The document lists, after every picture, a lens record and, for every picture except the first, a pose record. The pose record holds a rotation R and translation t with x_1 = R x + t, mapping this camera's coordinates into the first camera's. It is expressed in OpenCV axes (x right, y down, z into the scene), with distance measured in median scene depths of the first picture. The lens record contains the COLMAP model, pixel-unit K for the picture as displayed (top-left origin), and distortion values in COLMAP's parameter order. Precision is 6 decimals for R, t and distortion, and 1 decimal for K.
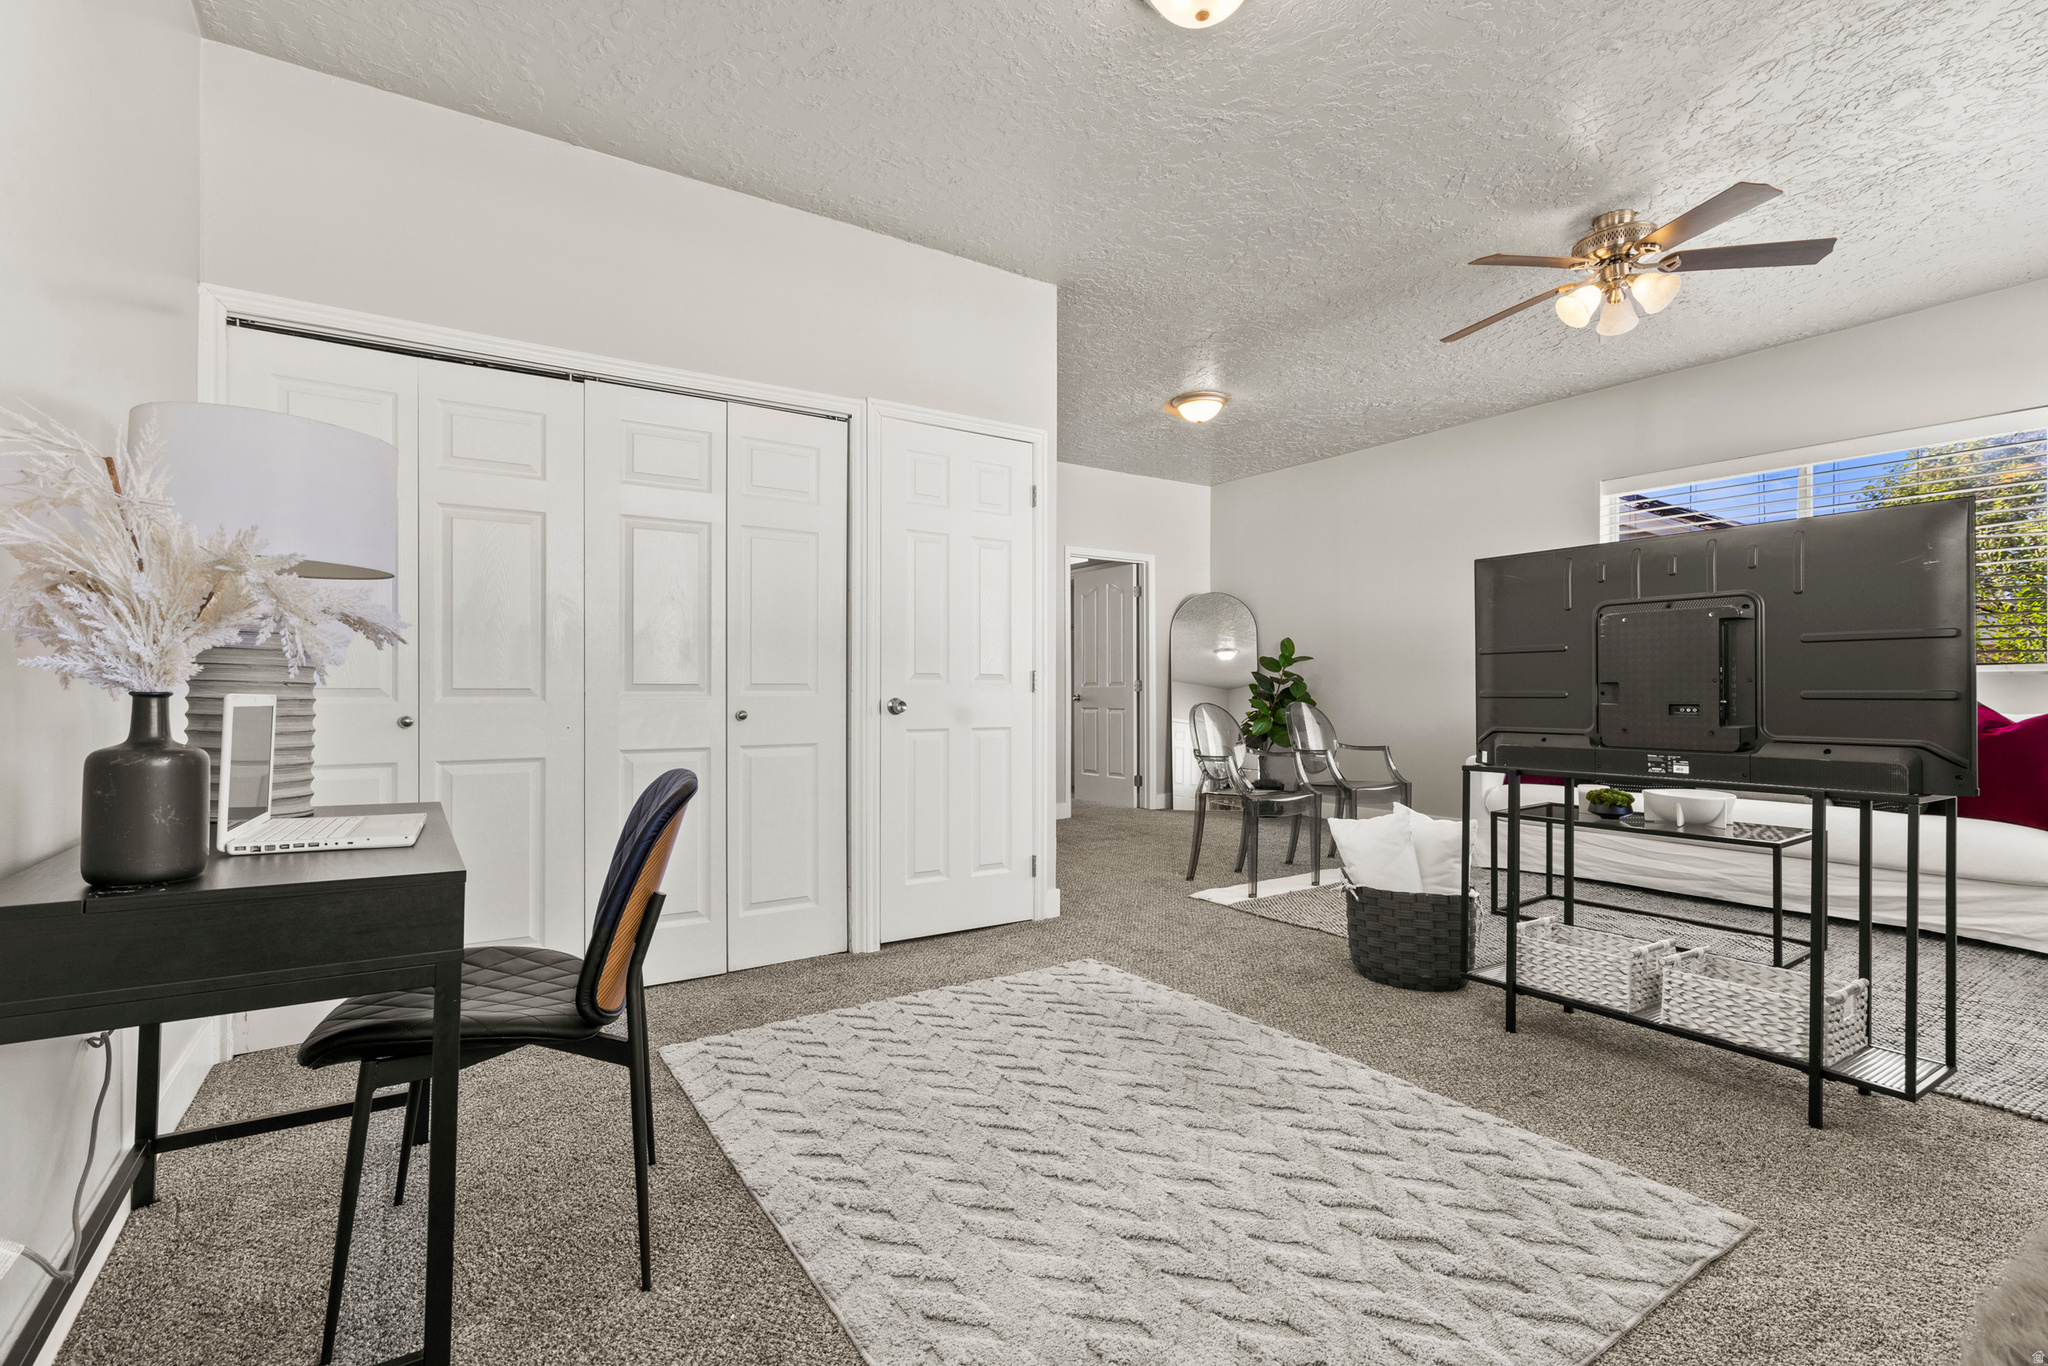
lens RADIAL K [[929.3, 0, 1005.8], [0, 929.3, 687.9], [0, 0, 1]] dist [0.008409, -0.000111]
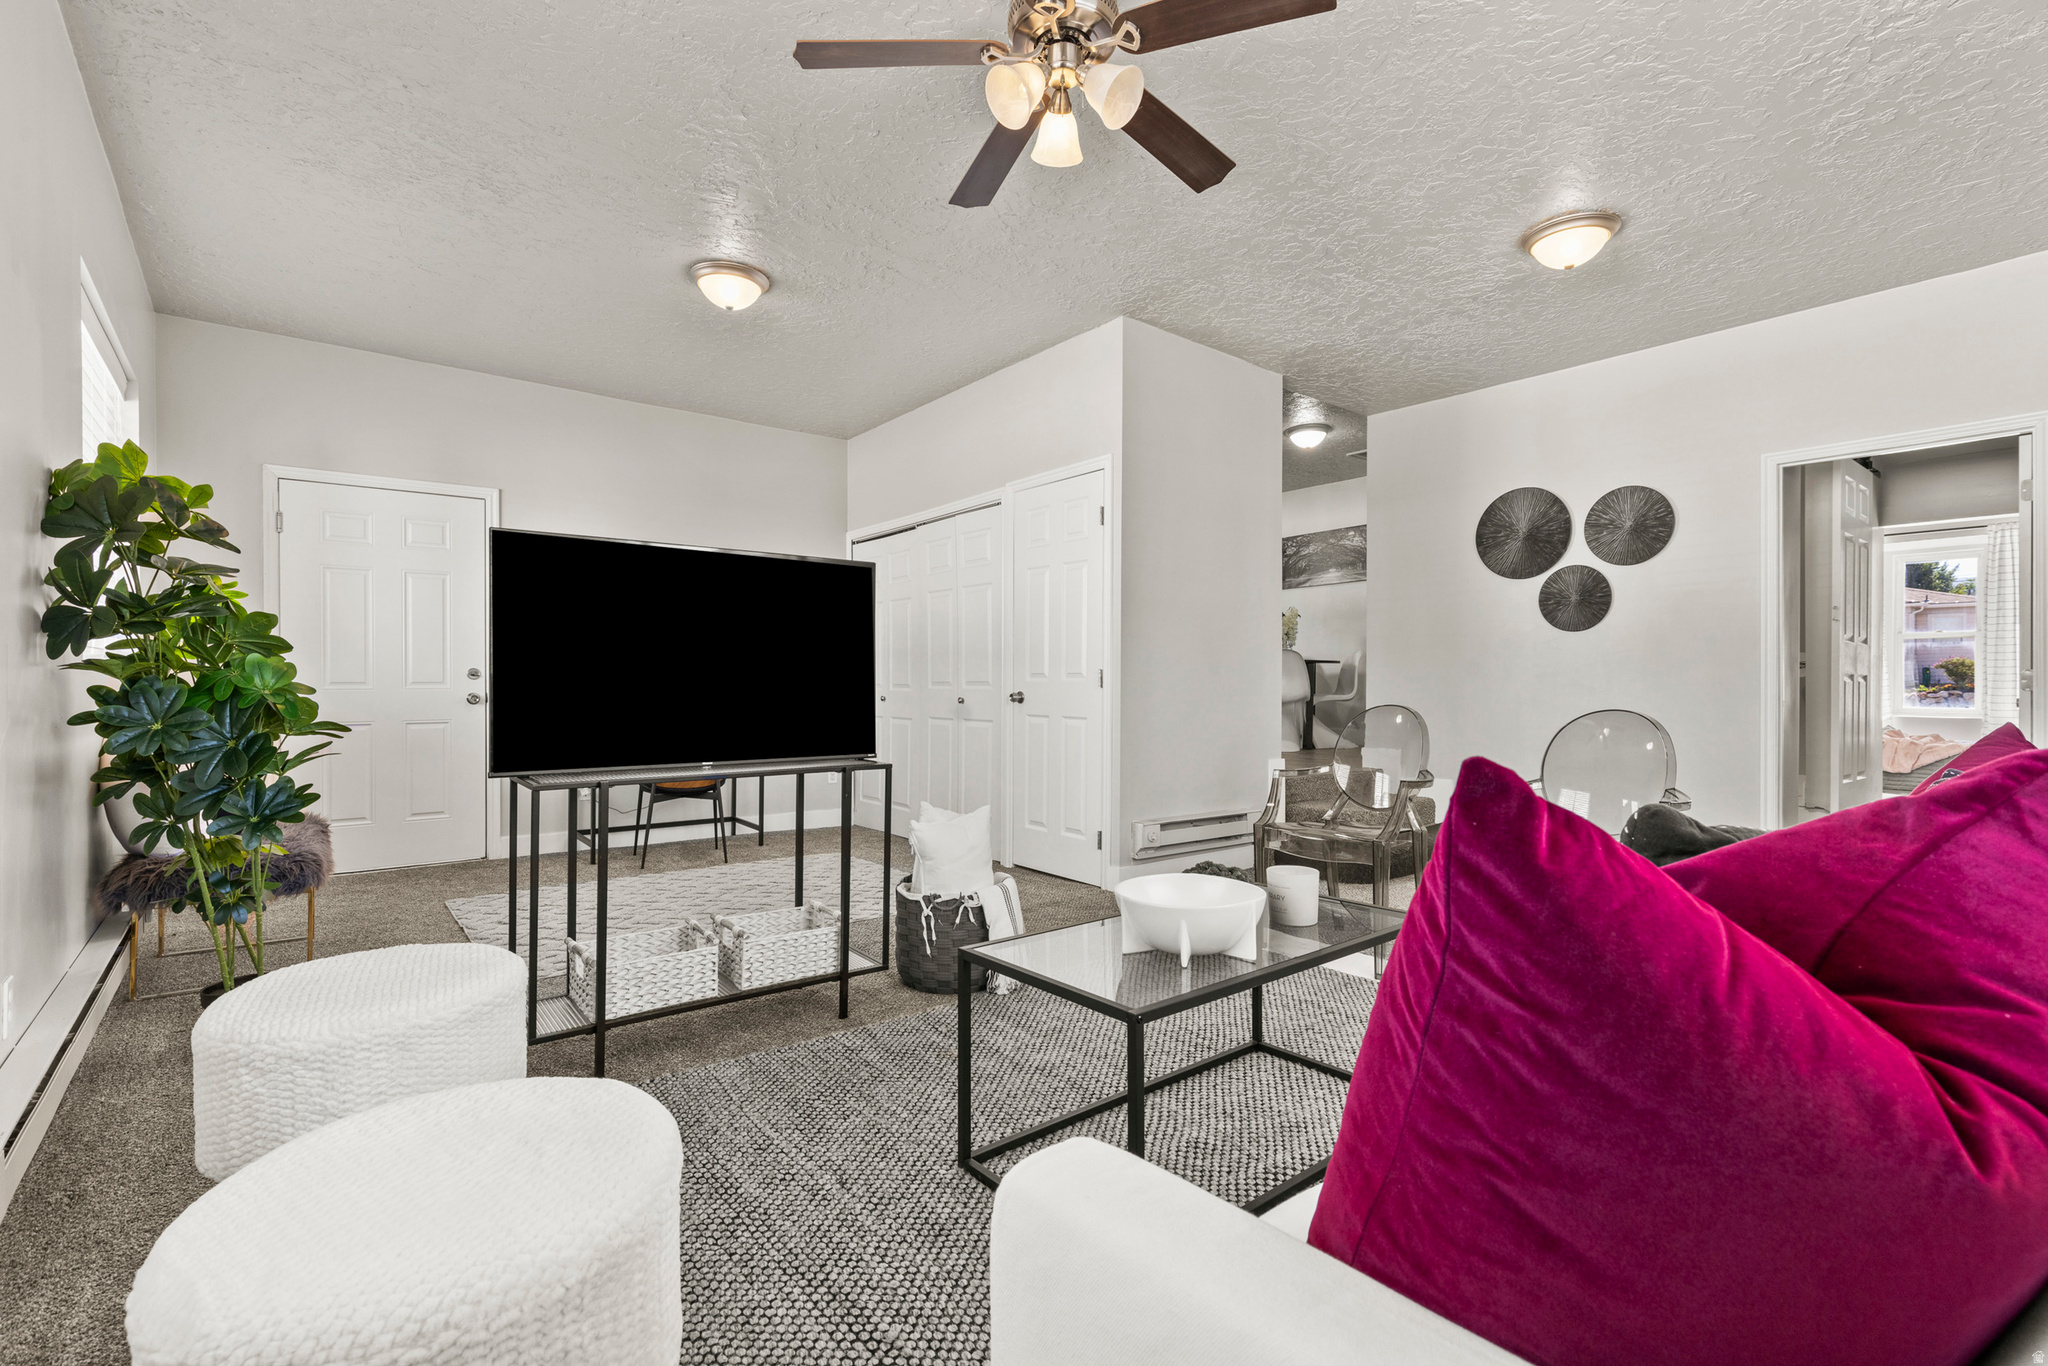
lens RADIAL K [[929.3, 0, 1015.3], [0, 929.3, 677.6], [0, 0, 1]] dist [0.008409, -0.000111]
pose [[0.088771, -0.001077, -0.996052, 0.665604], [0.002454, 0.999997, -0.000863, -0.003678], [0.996049, -0.002368, 0.088773, 0.458464]]
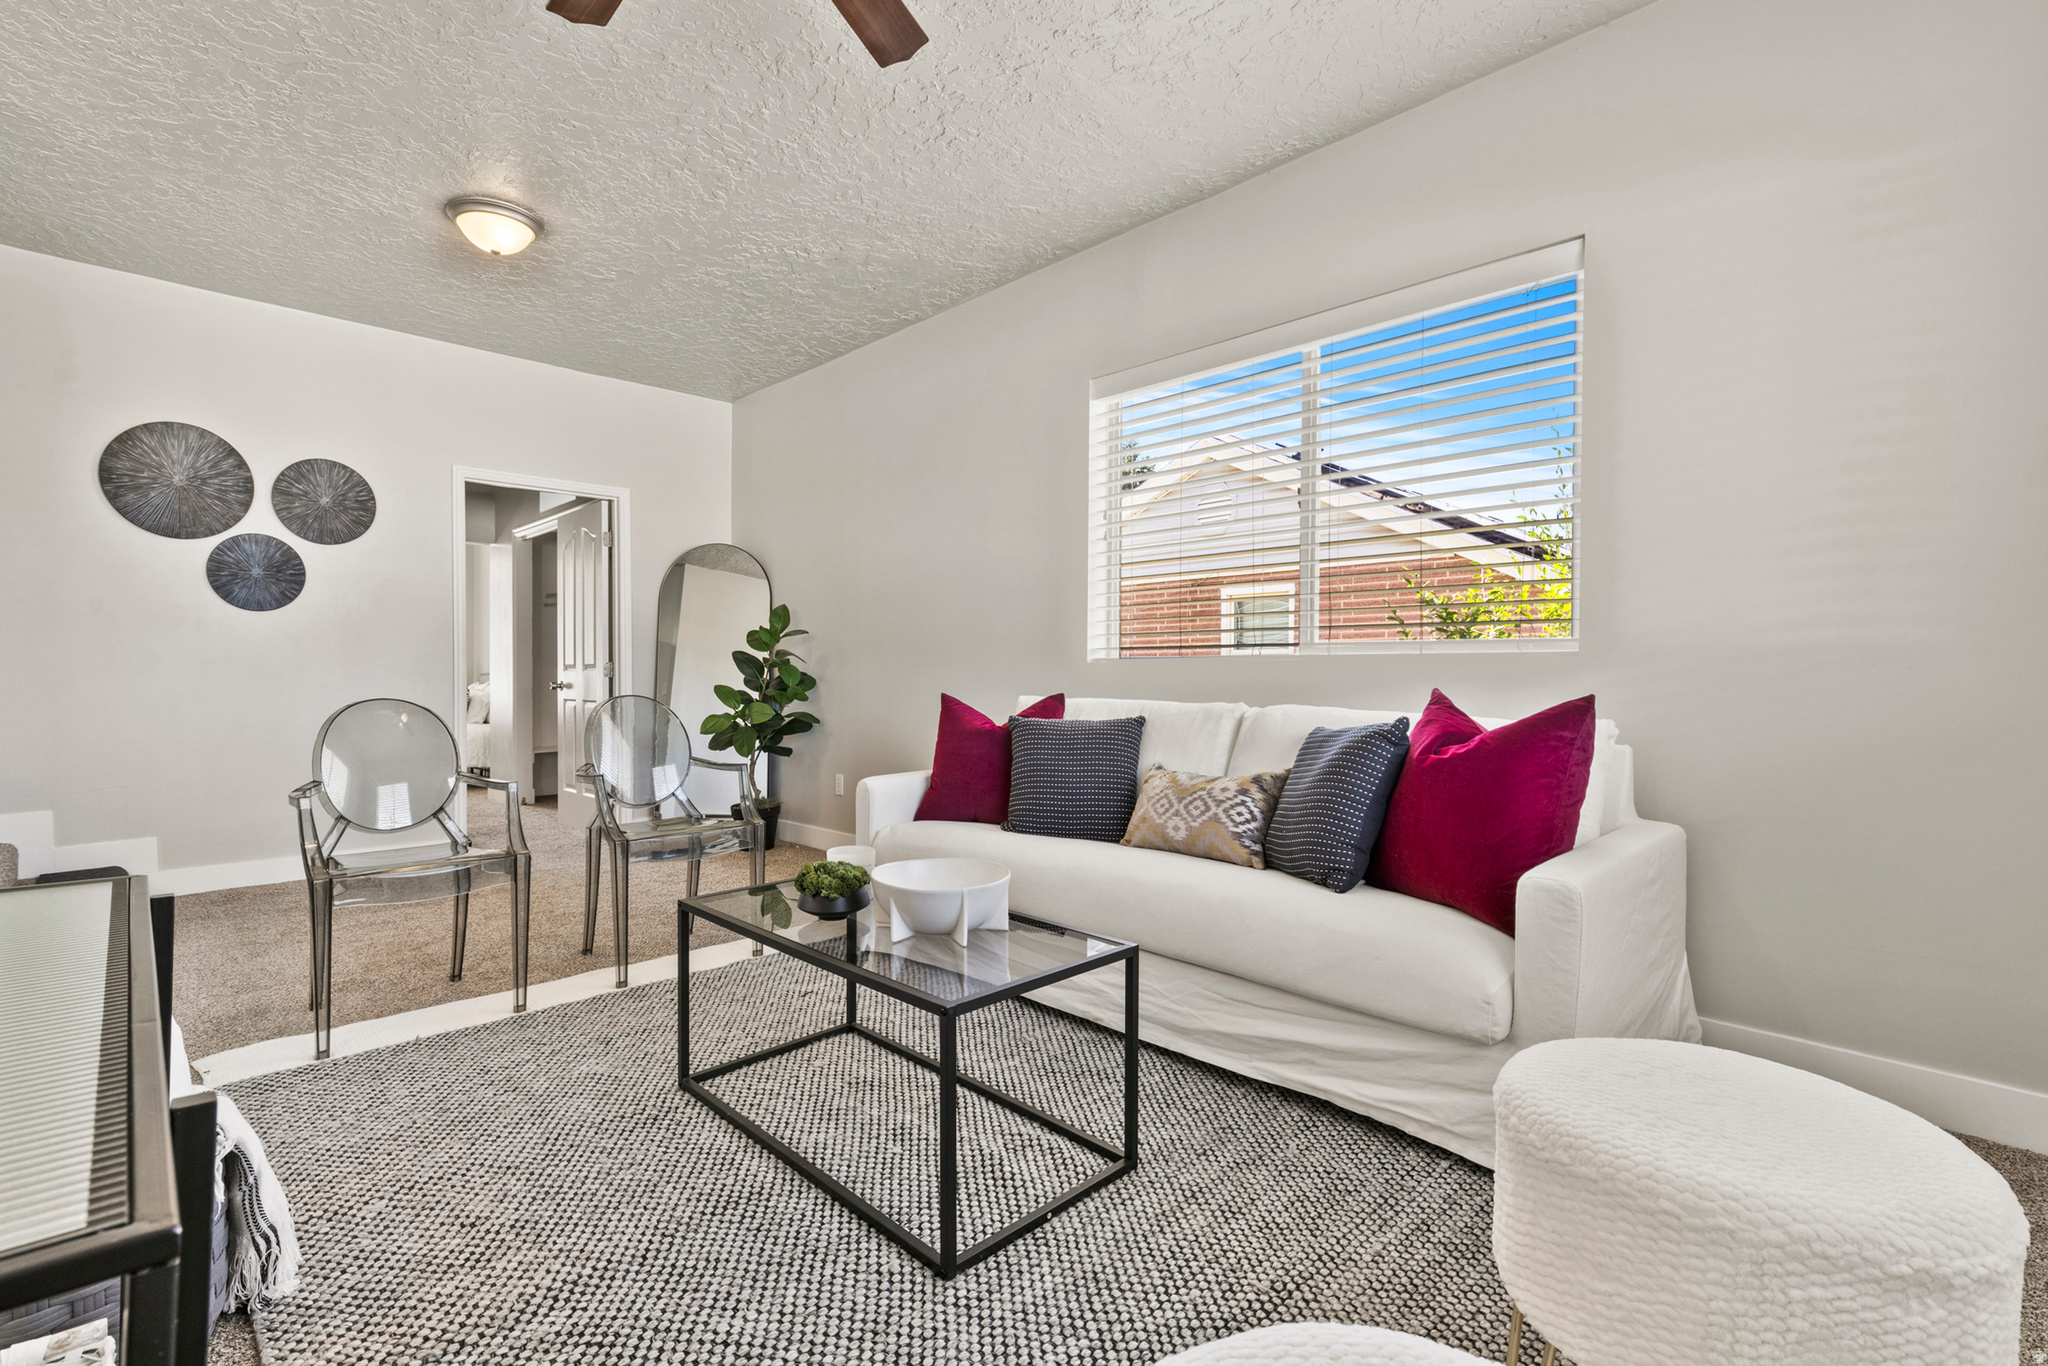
lens RADIAL K [[929.3, 0, 1038.5], [0, 929.3, 680.1], [0, 0, 1]] dist [0.008409, -0.000111]
pose [[0.982776, 0.000374, 0.184803, 0.458615], [-0.002030, 0.999959, 0.008769, -0.001004], [-0.184792, -0.008993, 0.982736, 0.307808]]
